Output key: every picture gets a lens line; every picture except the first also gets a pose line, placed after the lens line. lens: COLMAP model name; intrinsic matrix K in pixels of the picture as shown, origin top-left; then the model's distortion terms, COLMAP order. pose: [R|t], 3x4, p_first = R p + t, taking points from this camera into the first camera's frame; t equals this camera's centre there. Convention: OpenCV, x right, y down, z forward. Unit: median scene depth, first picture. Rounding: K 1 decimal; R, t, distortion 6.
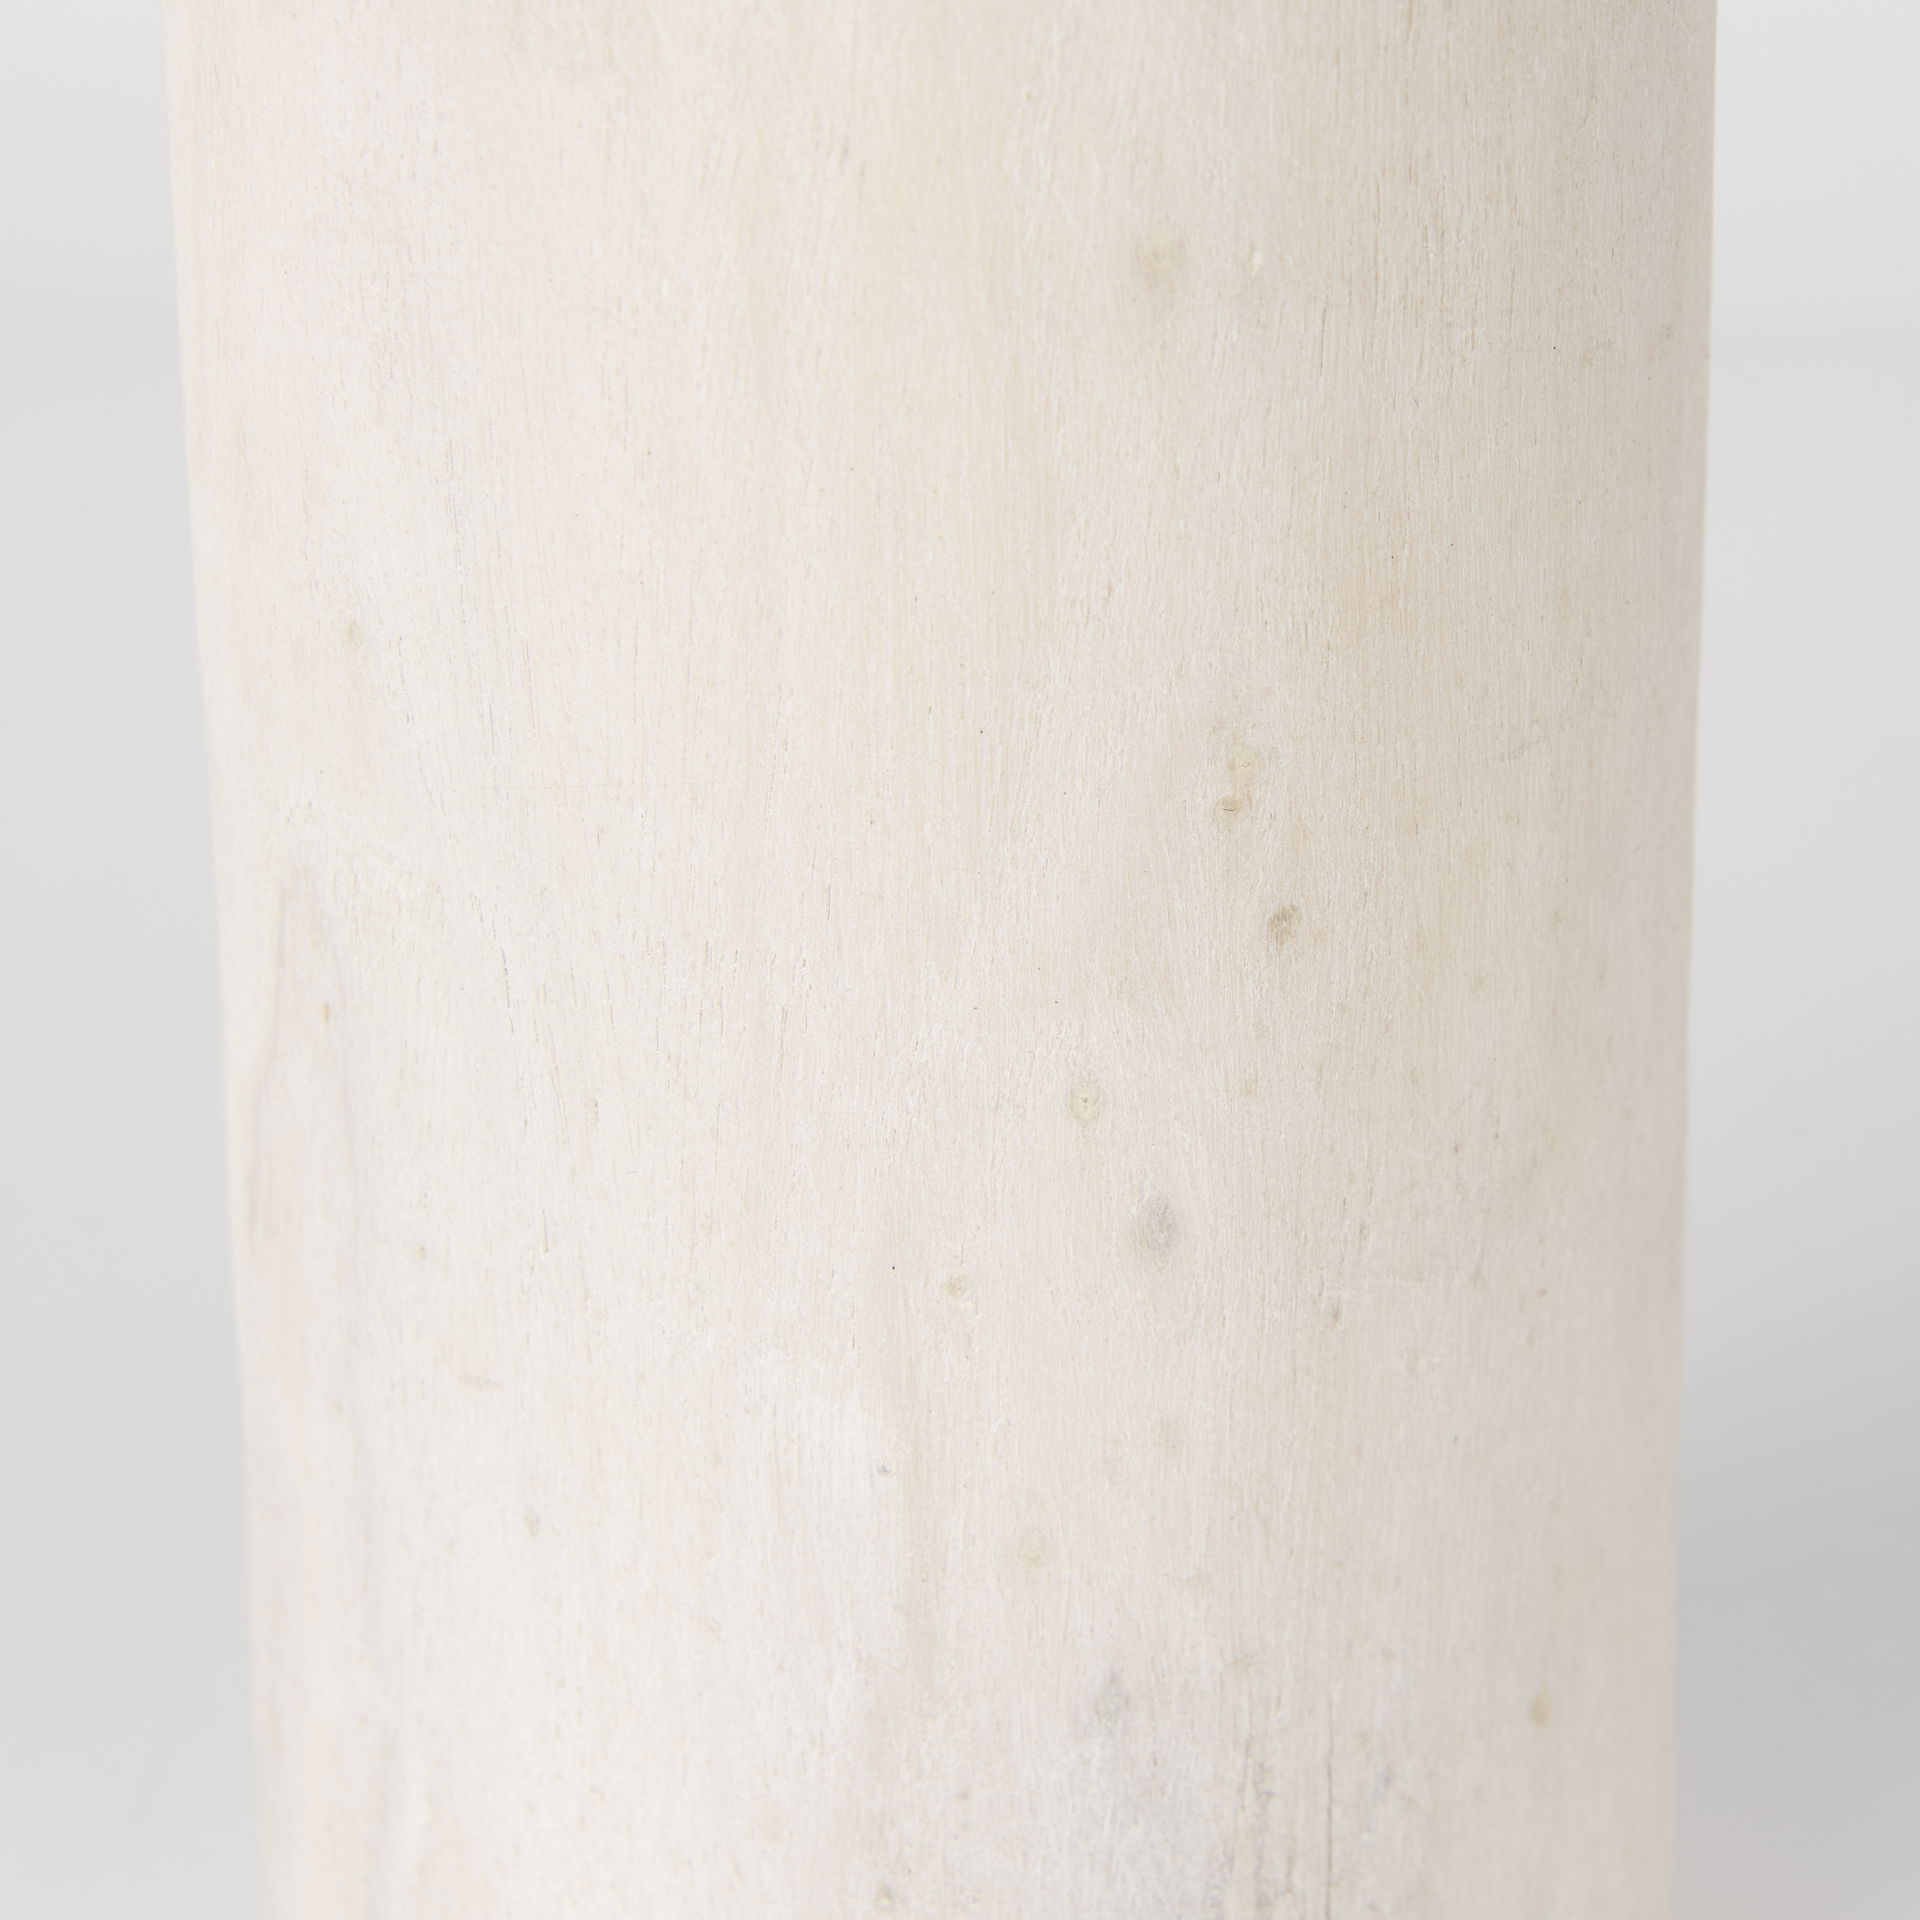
lens RADIAL K [[7257.6, 0, 1118.4], [0, 7257.6, 940.3], [0, 0, 1]] dist [0.177326, 0.000000]
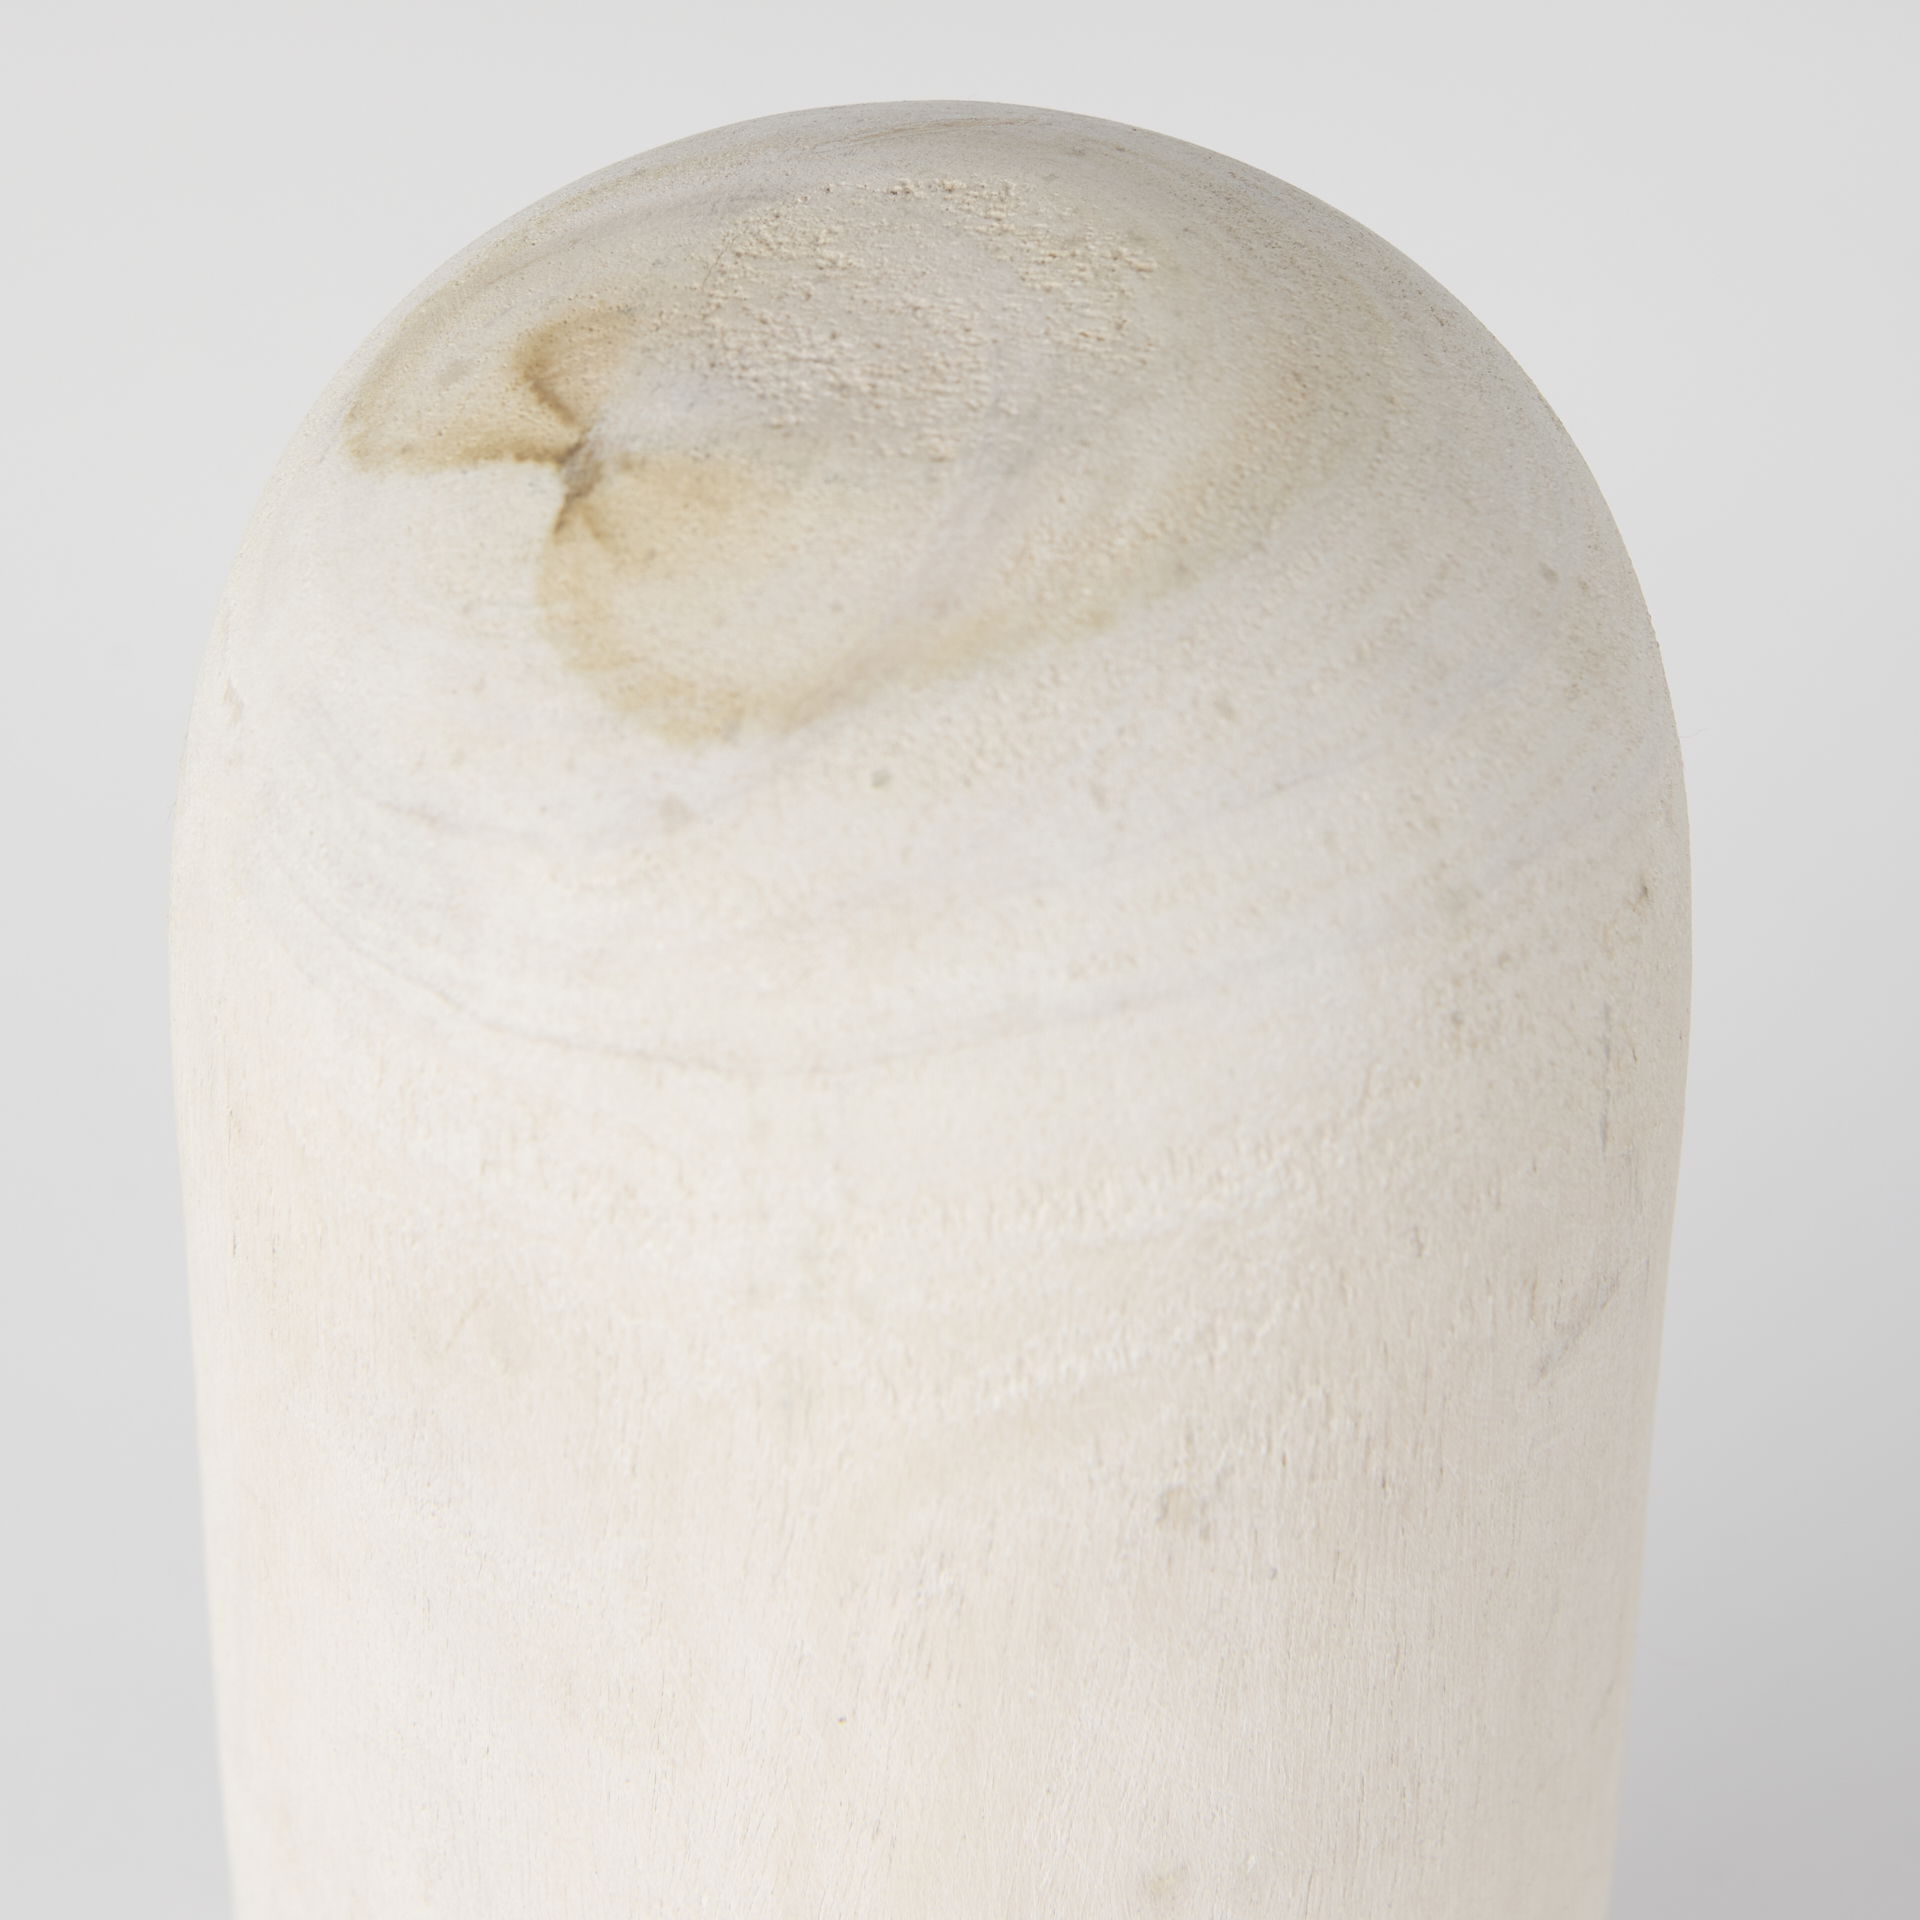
lens RADIAL K [[7257.6, 0, 967.1], [0, 7257.6, 781.8], [0, 0, 1]] dist [0.177326, 0.000000]
pose [[0.999510, -0.005677, 0.030774, -0.052797], [-0.003056, 0.960997, 0.276543, -0.519398], [-0.031144, -0.276501, 0.960509, 0.004337]]
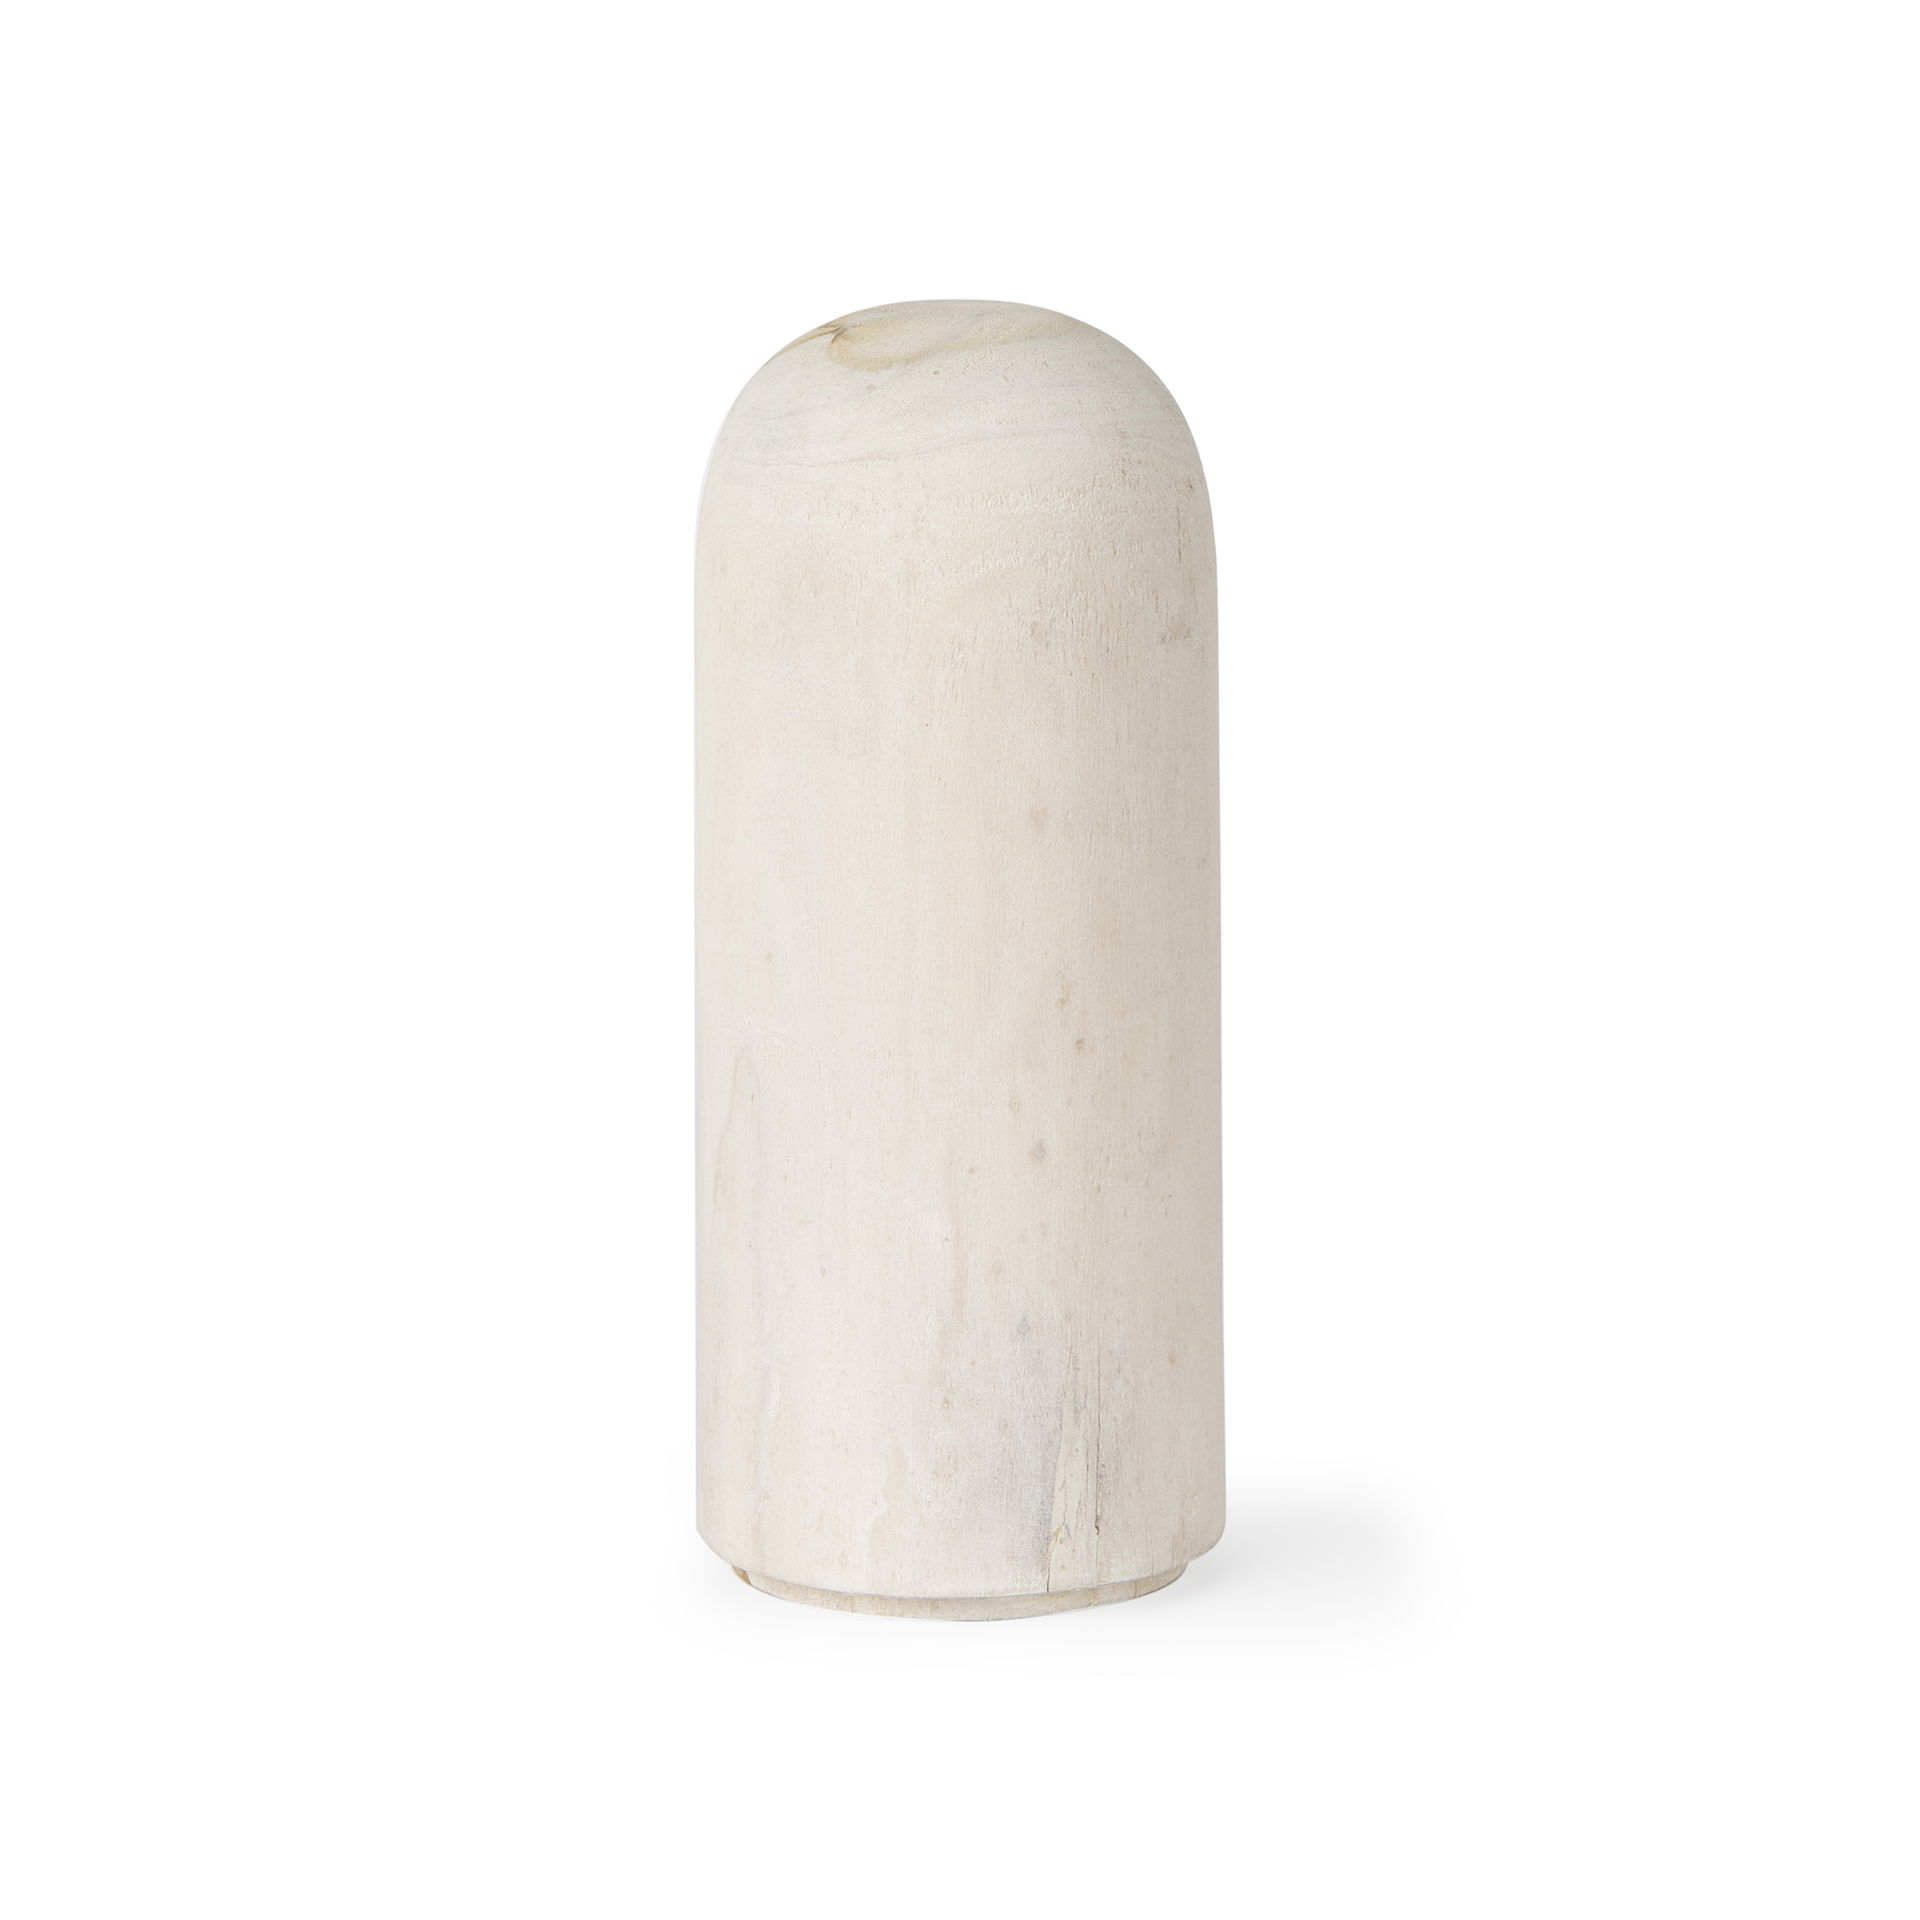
lens RADIAL K [[7257.6, 0, 1114.5], [0, 7257.6, 768.0], [0, 0, 1]] dist [0.177326, 0.000000]
pose [[0.998977, -0.005994, 0.044824, -0.096059], [0.017485, 0.965287, -0.260606, 0.663243], [-0.041705, 0.261123, 0.964404, -1.908049]]
